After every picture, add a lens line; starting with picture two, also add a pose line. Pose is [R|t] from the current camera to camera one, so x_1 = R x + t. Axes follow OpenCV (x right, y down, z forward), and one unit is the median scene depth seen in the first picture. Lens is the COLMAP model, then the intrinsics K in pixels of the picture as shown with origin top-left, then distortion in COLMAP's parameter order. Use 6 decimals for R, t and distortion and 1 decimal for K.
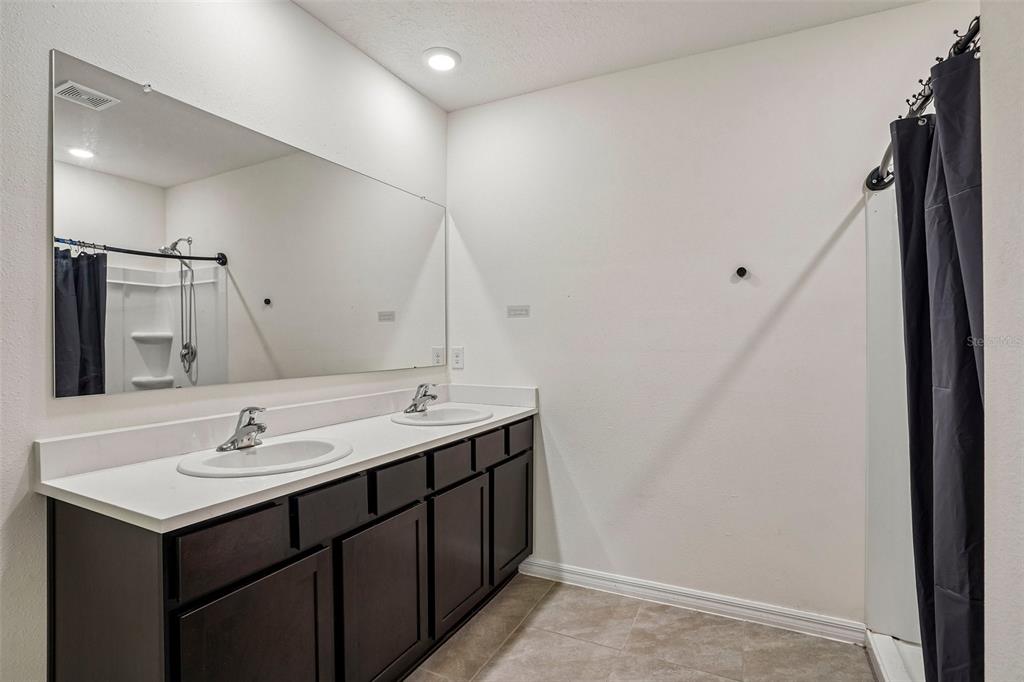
lens RADIAL K [[503.0, 0, 509.4], [0, 503.0, 341.7], [0, 0, 1]] dist [-0.081355, 0.035425]
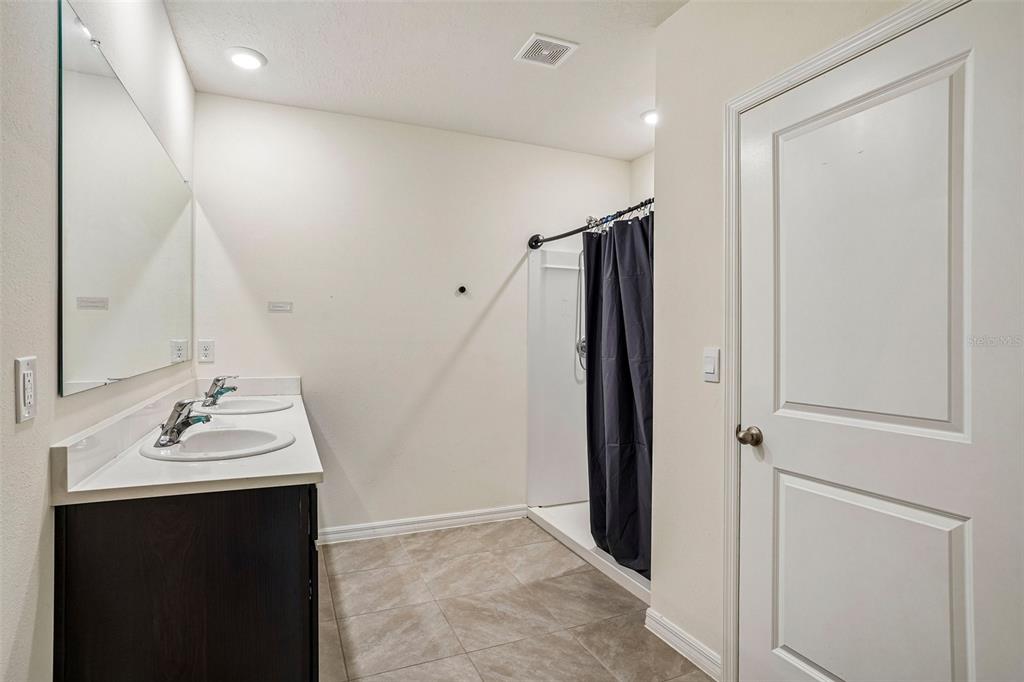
lens RADIAL K [[512.0, 0, 516.7], [0, 512.0, 339.9], [0, 0, 1]] dist [-0.042880, 0.001028]
pose [[0.645442, 0.001461, 0.763808, -0.604977], [-0.004613, 0.999987, 0.001985, 0.006371], [-0.763795, -0.004804, 0.645441, -0.116801]]
